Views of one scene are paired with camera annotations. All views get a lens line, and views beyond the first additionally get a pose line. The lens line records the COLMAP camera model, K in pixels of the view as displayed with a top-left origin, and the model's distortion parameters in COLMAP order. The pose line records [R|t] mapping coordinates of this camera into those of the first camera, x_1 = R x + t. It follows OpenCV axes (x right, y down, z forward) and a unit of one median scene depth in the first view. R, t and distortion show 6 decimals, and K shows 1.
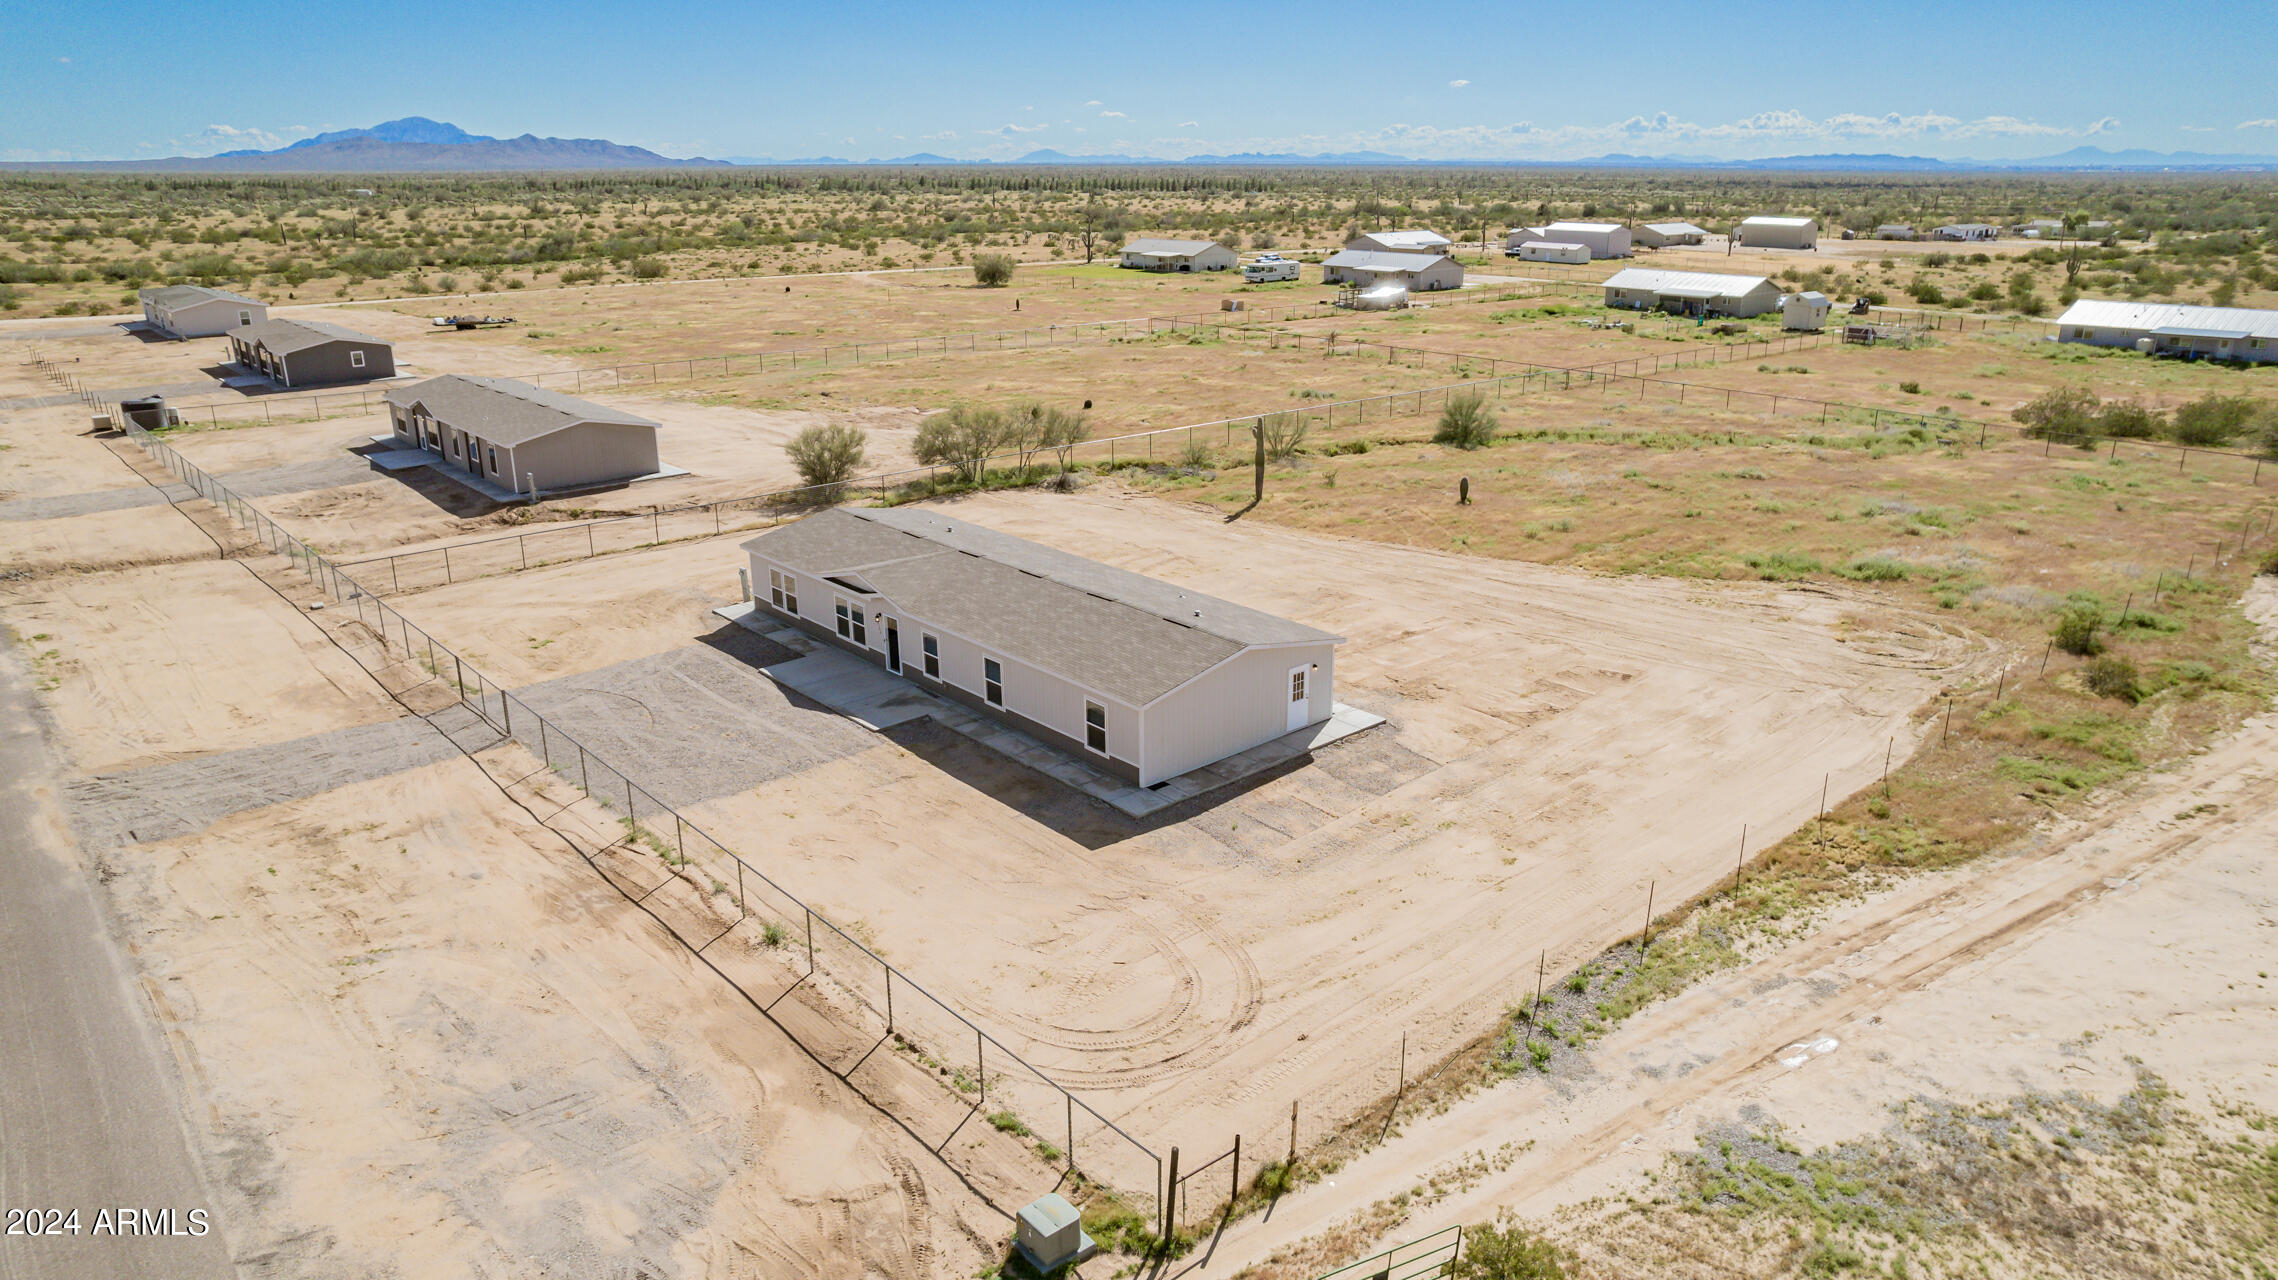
lens RADIAL K [[1444.5, 0, 1139.0], [0, 1444.5, 640.0], [0, 0, 1]] dist [-0.063979, 0.046154]
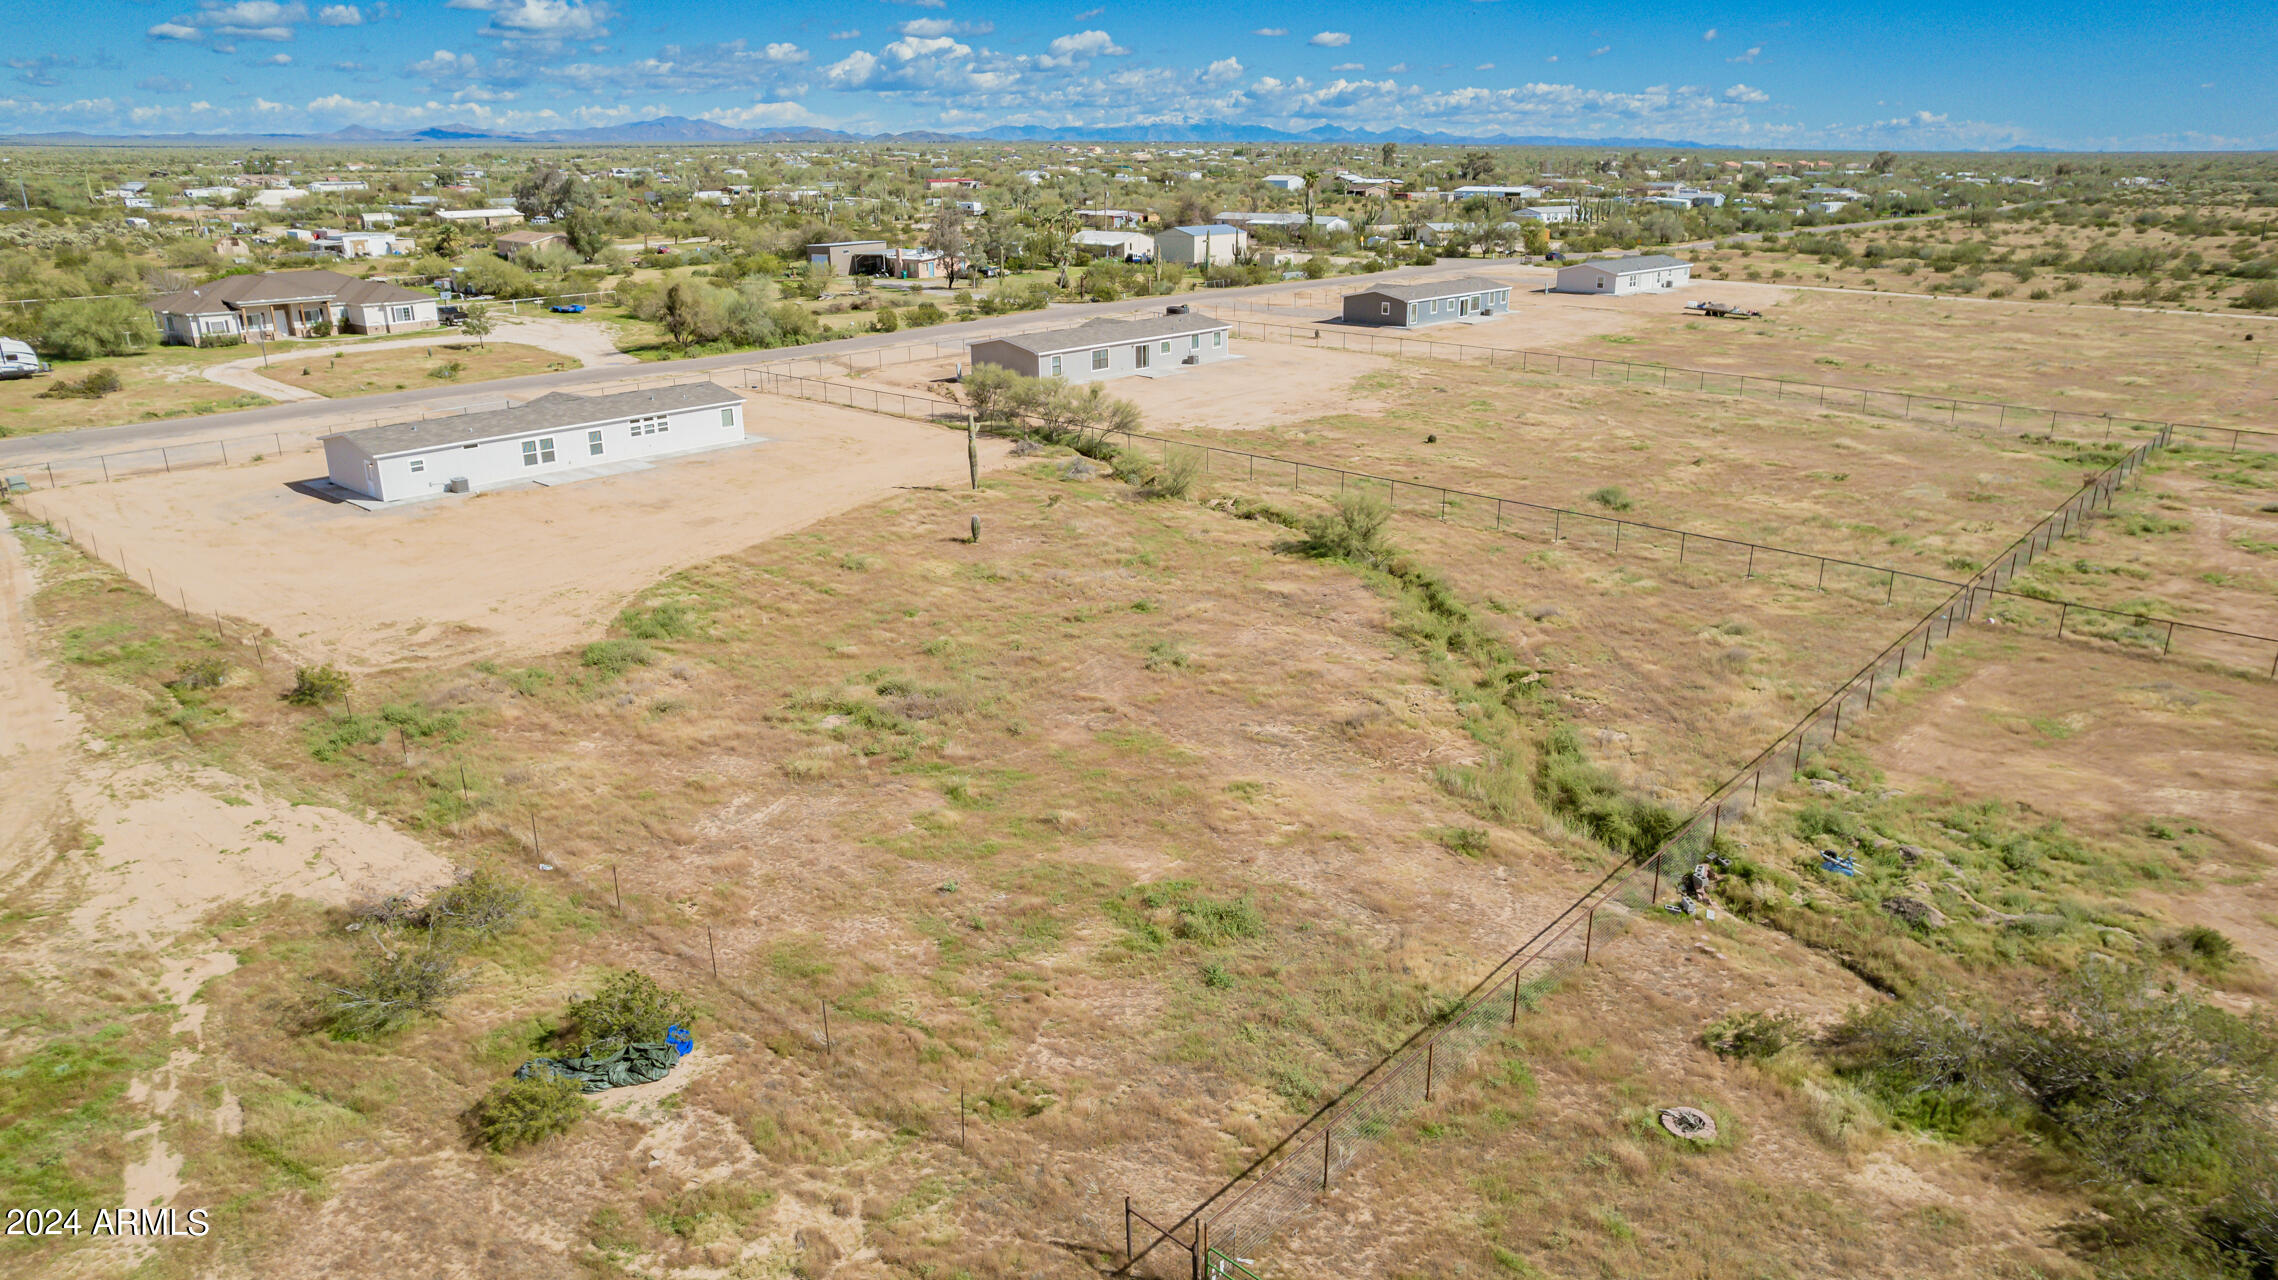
lens RADIAL K [[1444.5, 0, 1139.0], [0, 1444.5, 640.0], [0, 0, 1]] dist [-0.063979, 0.046154]
pose [[0.110036, 0.320095, -0.940973, 1.817918], [-0.311891, 0.910024, 0.273095, -0.521310], [0.943725, 0.263431, 0.199970, 1.497226]]
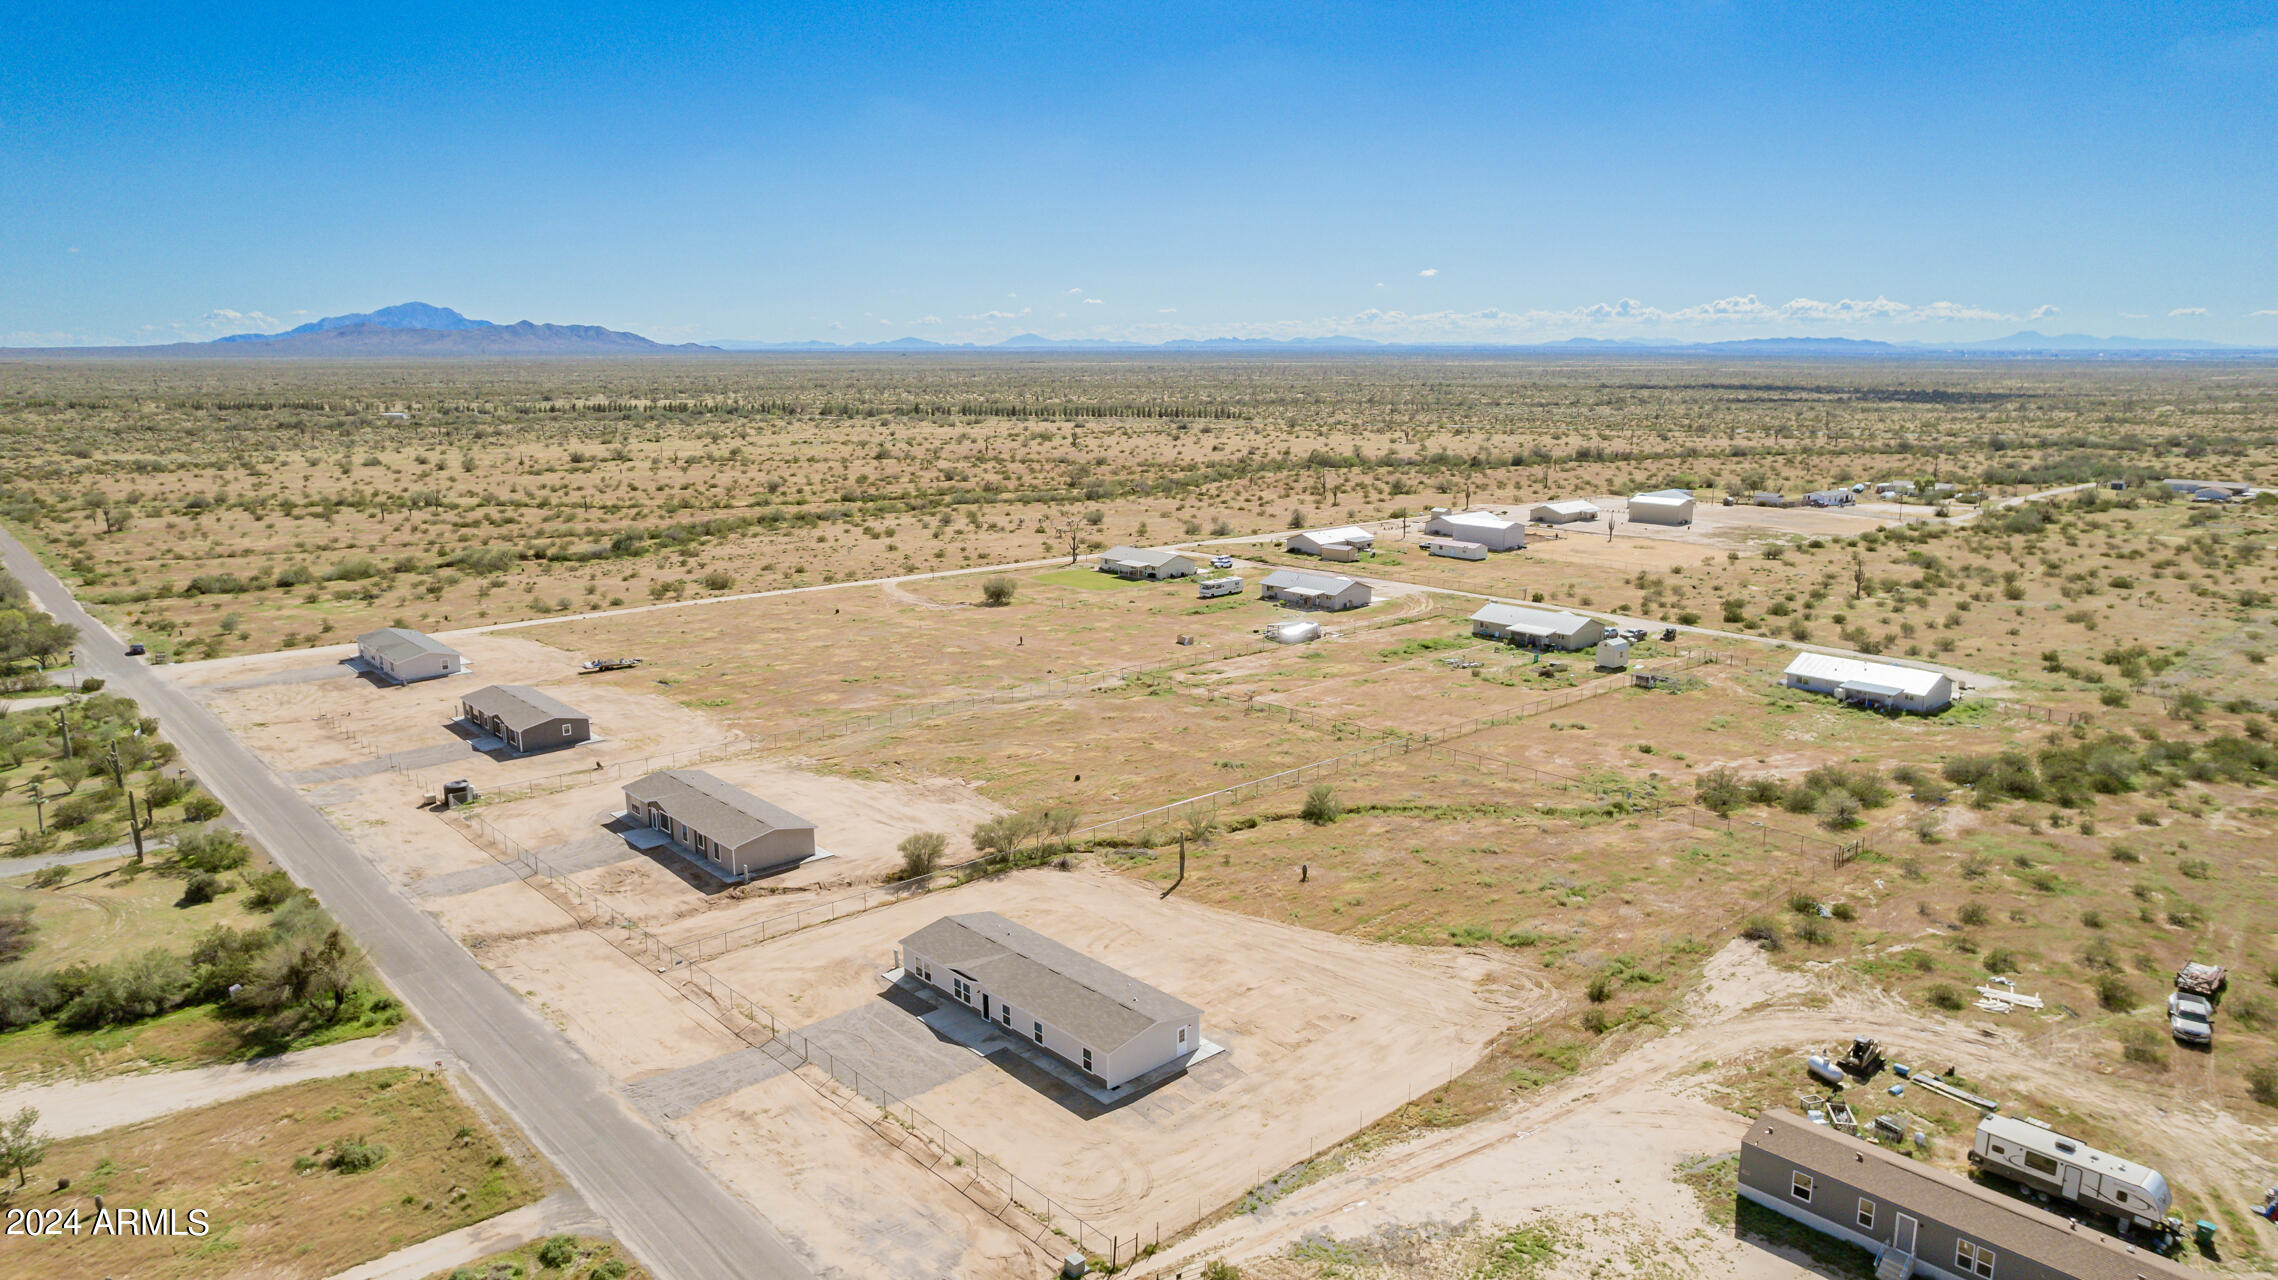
lens RADIAL K [[1444.5, 0, 1139.0], [0, 1444.5, 640.0], [0, 0, 1]] dist [-0.063979, 0.046154]
pose [[0.999902, -0.001473, 0.013918, 0.016863], [0.003130, 0.992796, -0.119772, -0.272488], [-0.013641, 0.119804, 0.992704, -1.093280]]
